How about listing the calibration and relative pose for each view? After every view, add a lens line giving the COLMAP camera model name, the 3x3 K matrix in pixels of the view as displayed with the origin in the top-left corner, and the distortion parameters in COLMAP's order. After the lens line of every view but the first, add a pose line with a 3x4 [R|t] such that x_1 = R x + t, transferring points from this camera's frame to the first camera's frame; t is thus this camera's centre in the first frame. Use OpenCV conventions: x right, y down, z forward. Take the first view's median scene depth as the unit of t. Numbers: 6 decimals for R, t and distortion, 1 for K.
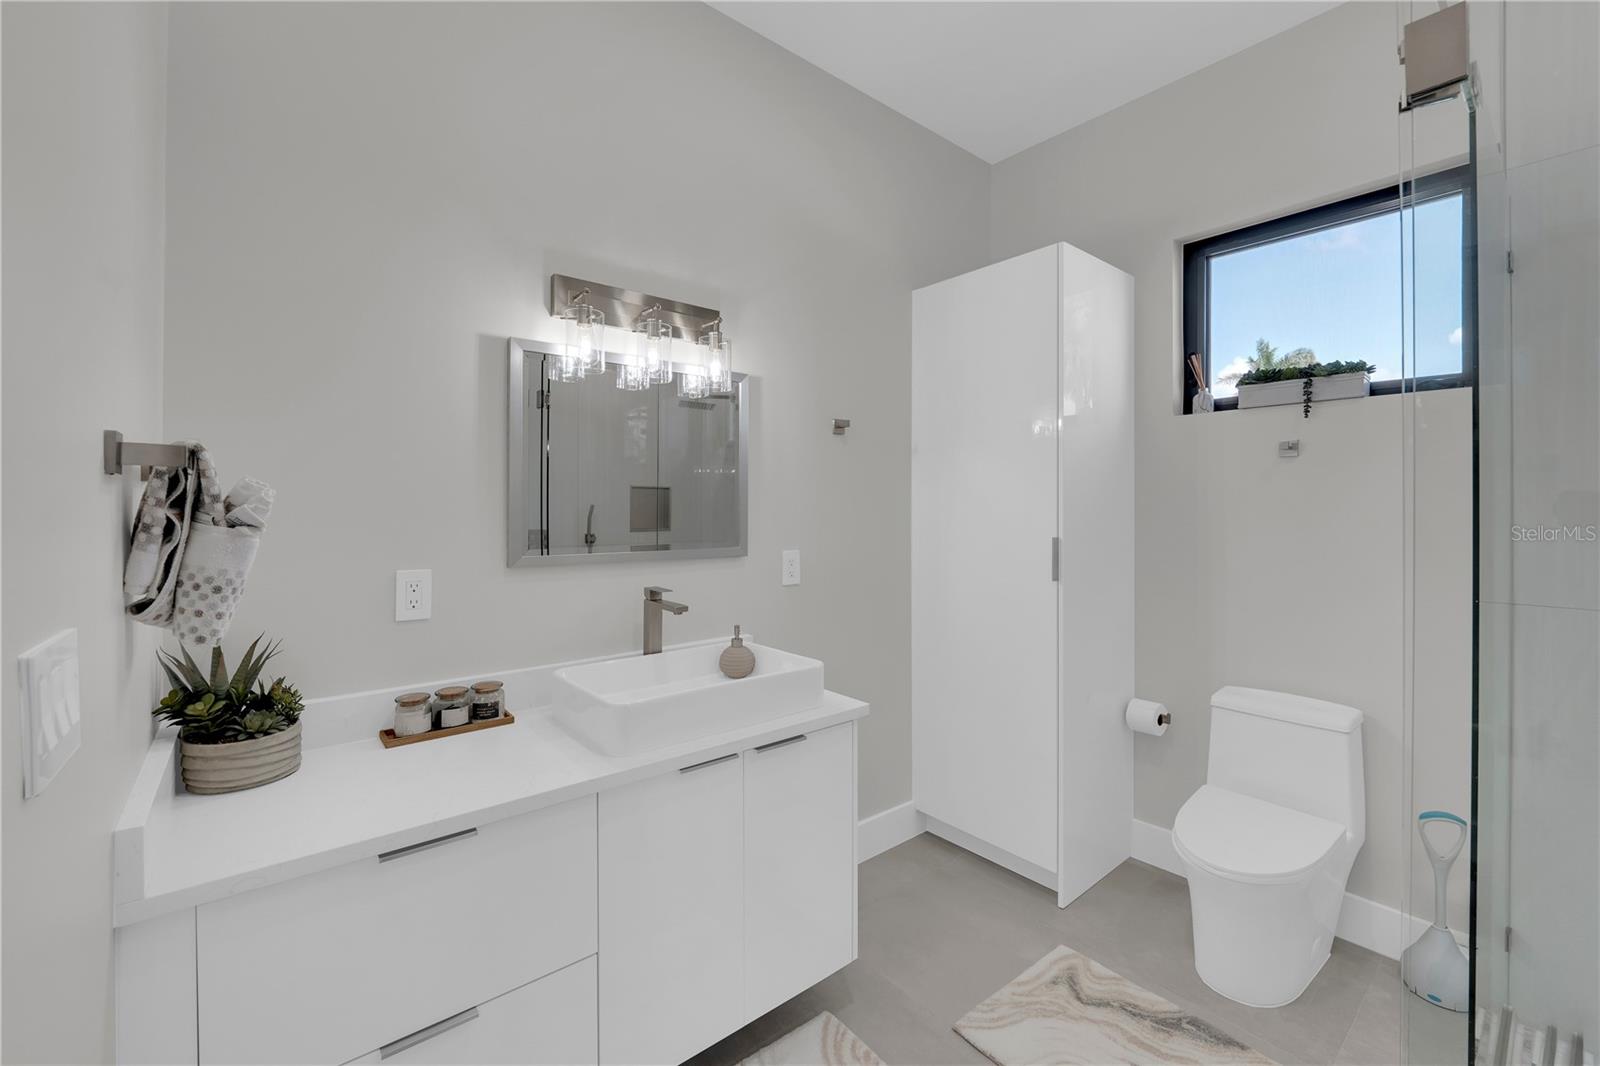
lens RADIAL K [[650.9, 0, 804.0], [0, 650.9, 524.5], [0, 0, 1]] dist [-0.005437, -0.002390]
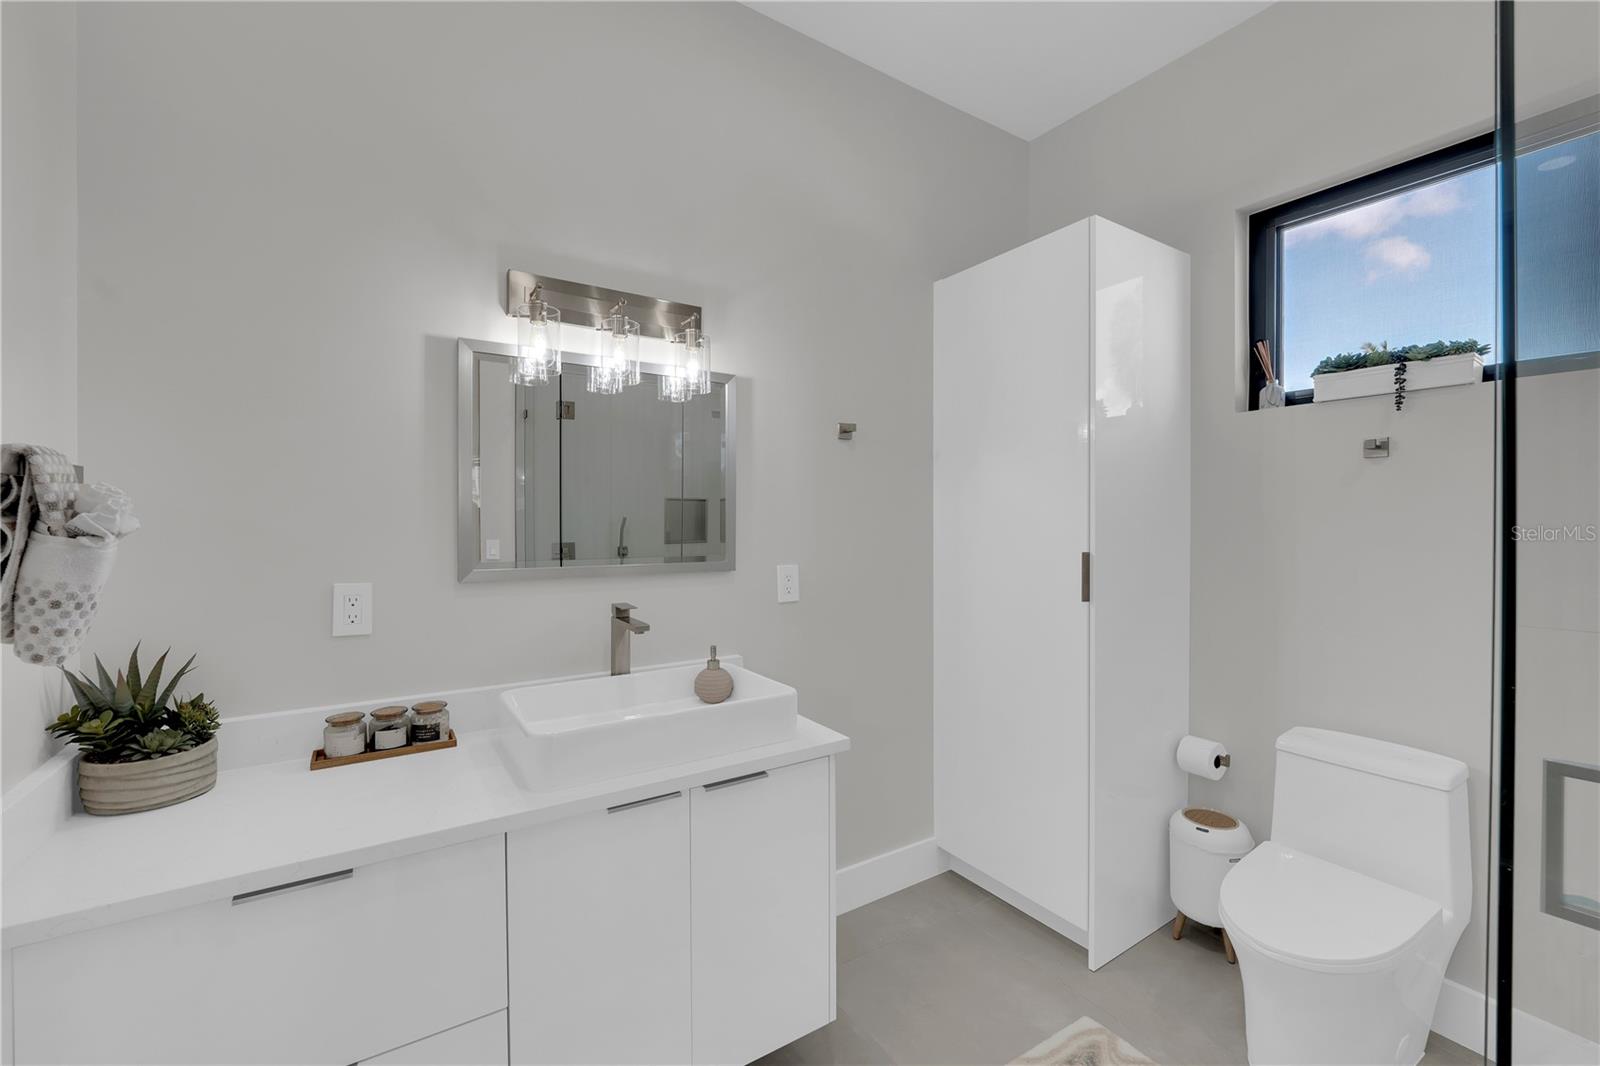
lens RADIAL K [[650.9, 0, 797.6], [0, 650.9, 540.8], [0, 0, 1]] dist [-0.005437, -0.002390]
pose [[0.993288, 0.002983, -0.115629, 0.113880], [-0.002411, 0.999984, 0.005086, 0.000692], [0.115643, -0.004773, 0.993279, 0.090767]]
